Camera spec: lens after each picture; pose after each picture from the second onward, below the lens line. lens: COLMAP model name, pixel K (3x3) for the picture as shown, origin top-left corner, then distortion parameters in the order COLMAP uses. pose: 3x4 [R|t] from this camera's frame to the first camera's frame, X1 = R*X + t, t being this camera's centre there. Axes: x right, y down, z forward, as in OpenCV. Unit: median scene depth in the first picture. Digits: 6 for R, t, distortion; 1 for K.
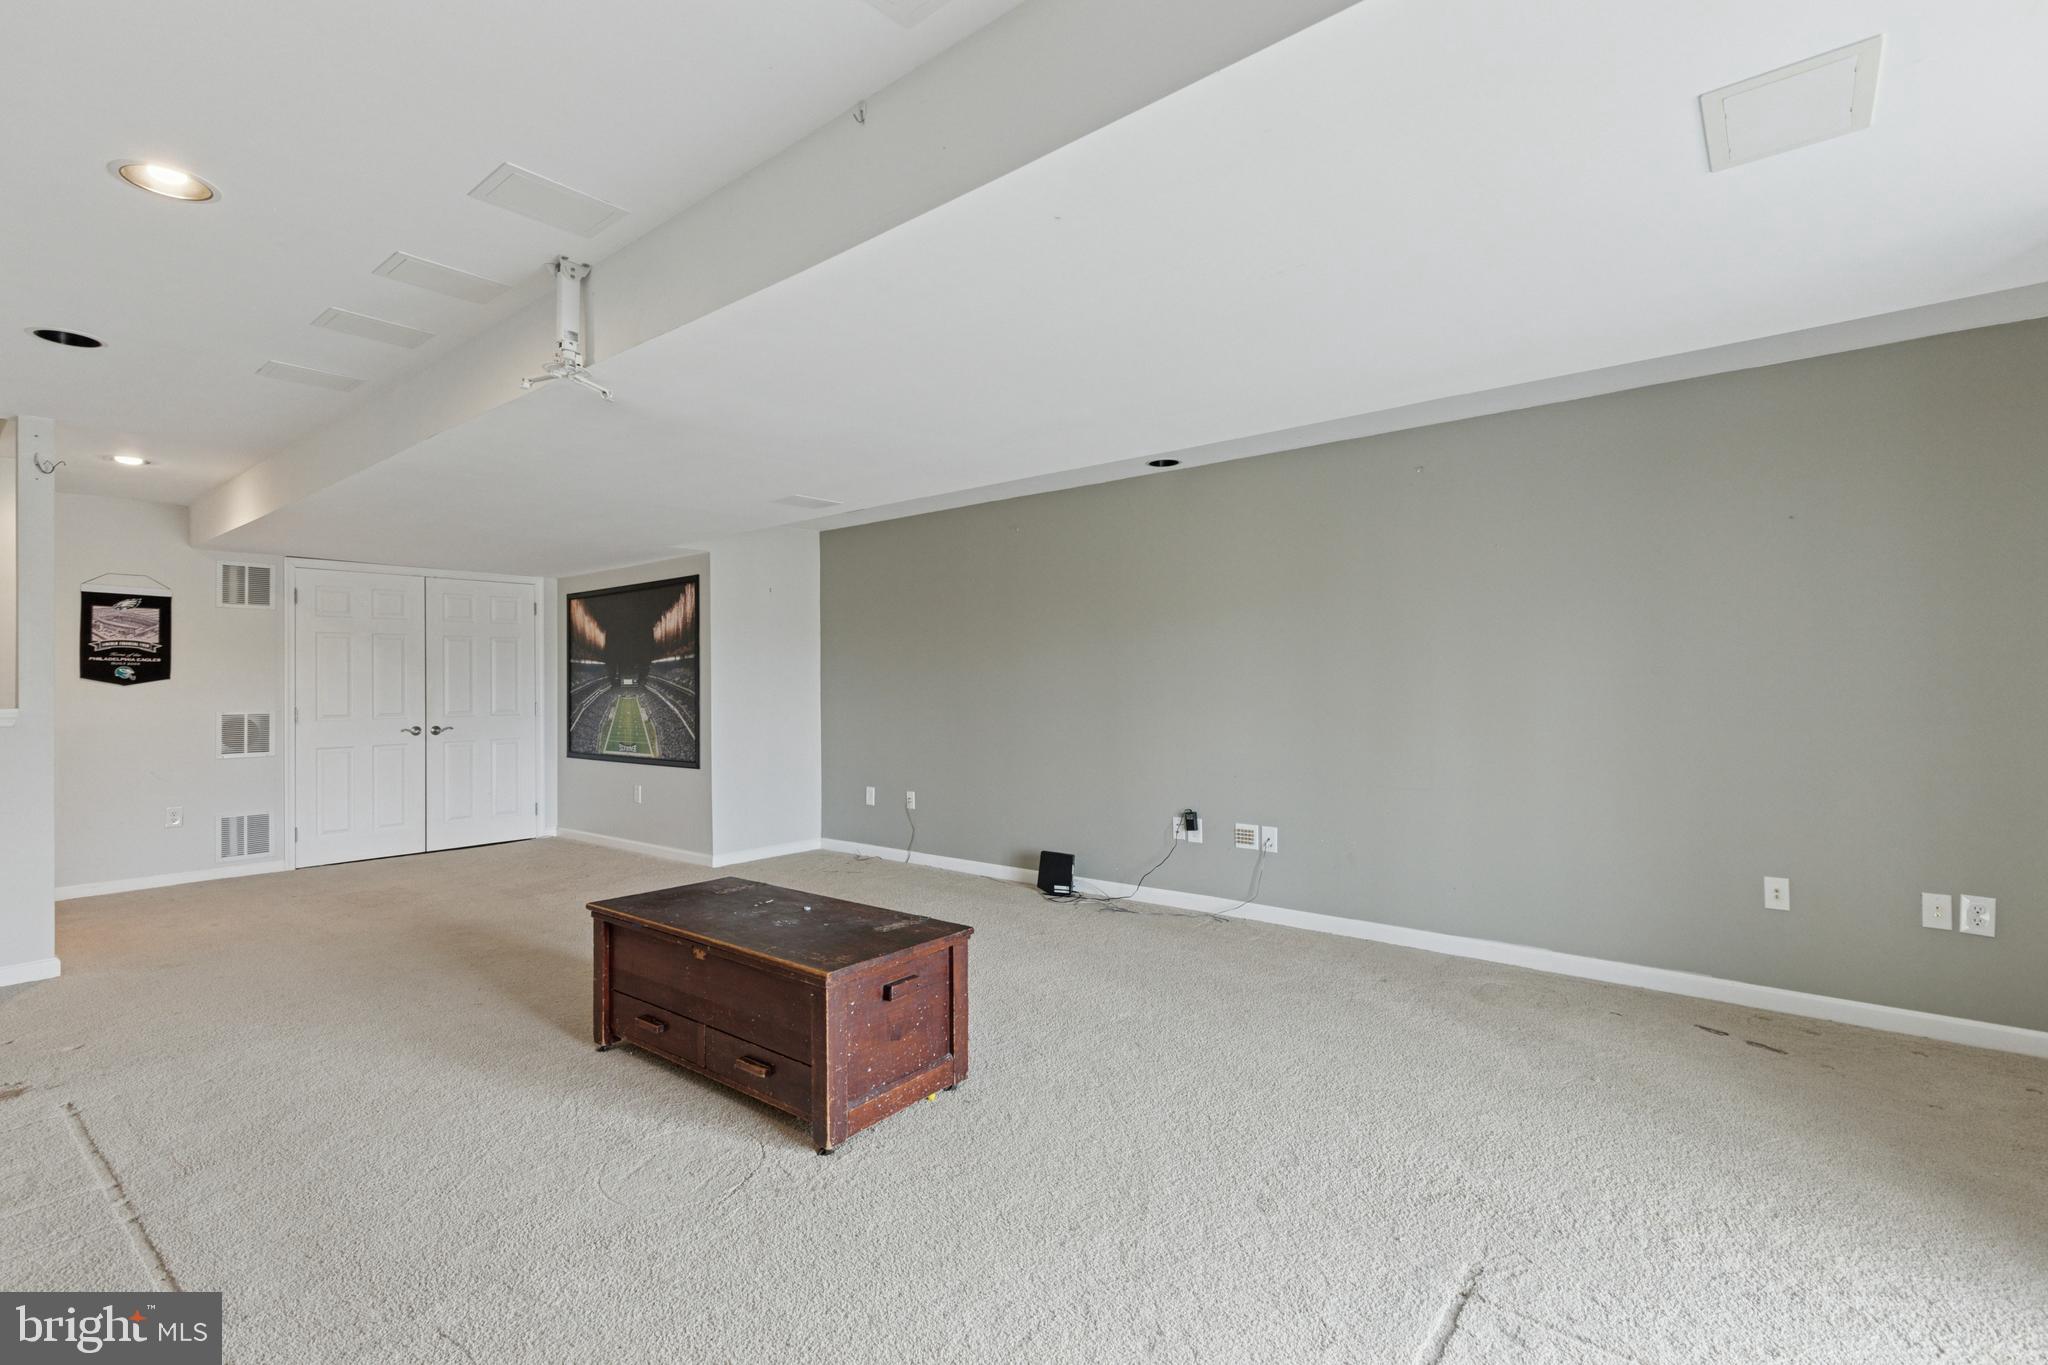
lens RADIAL K [[946.8, 0, 1035.6], [0, 946.8, 672.5], [0, 0, 1]] dist [0.008436, -0.004098]
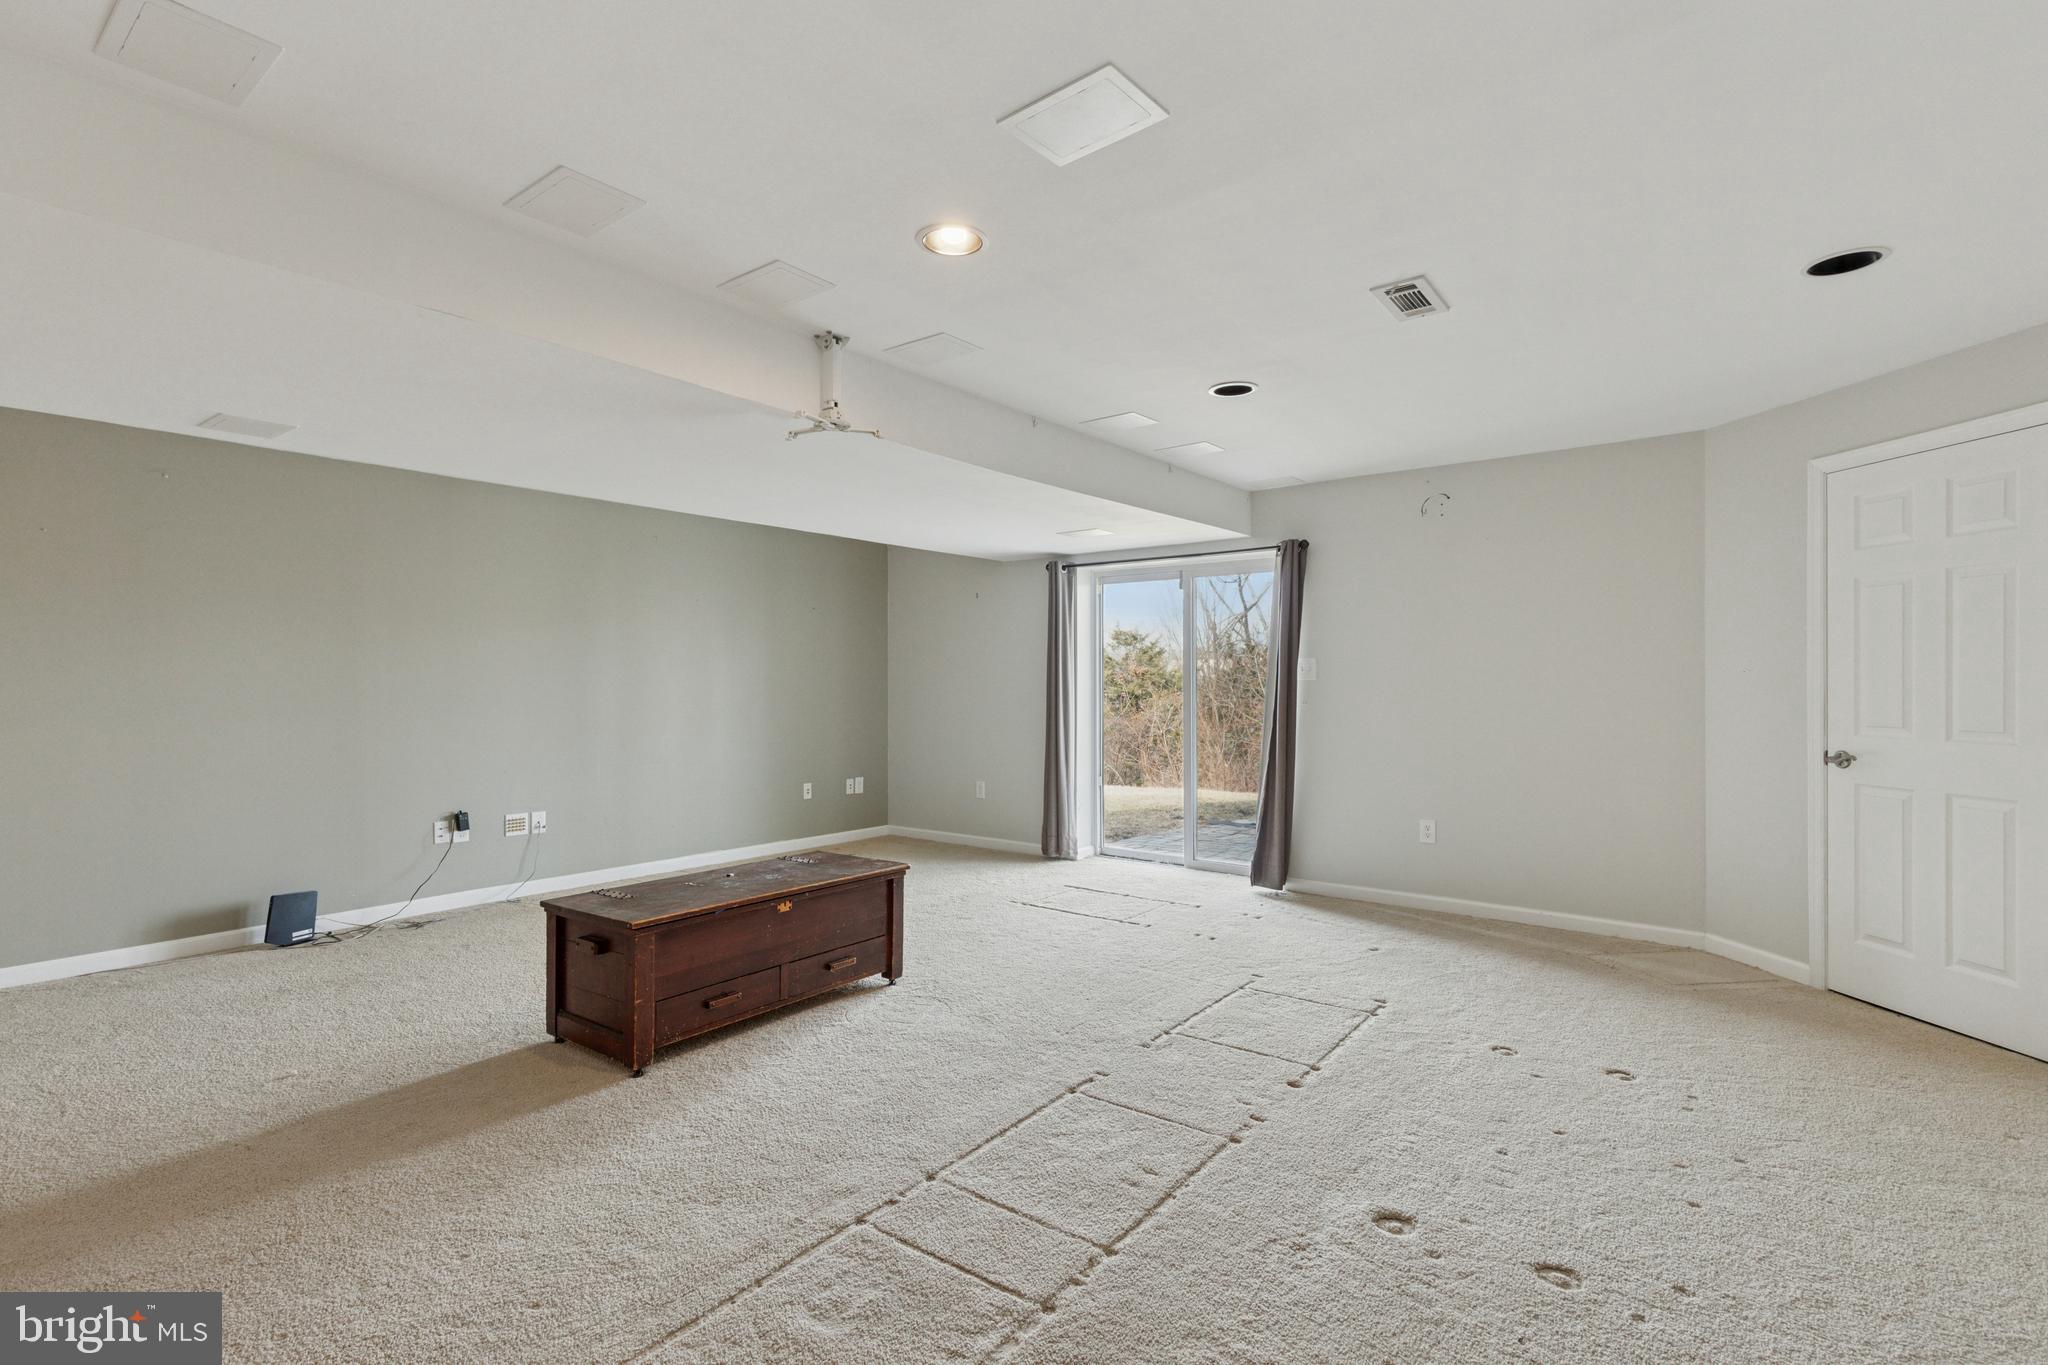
lens RADIAL K [[946.8, 0, 1036.0], [0, 946.8, 686.3], [0, 0, 1]] dist [0.008436, -0.004098]
pose [[-0.022481, 0.002240, 0.999745, -0.932682], [-0.004567, 0.999987, -0.002343, 0.008718], [-0.999737, -0.004618, -0.022471, 0.417178]]
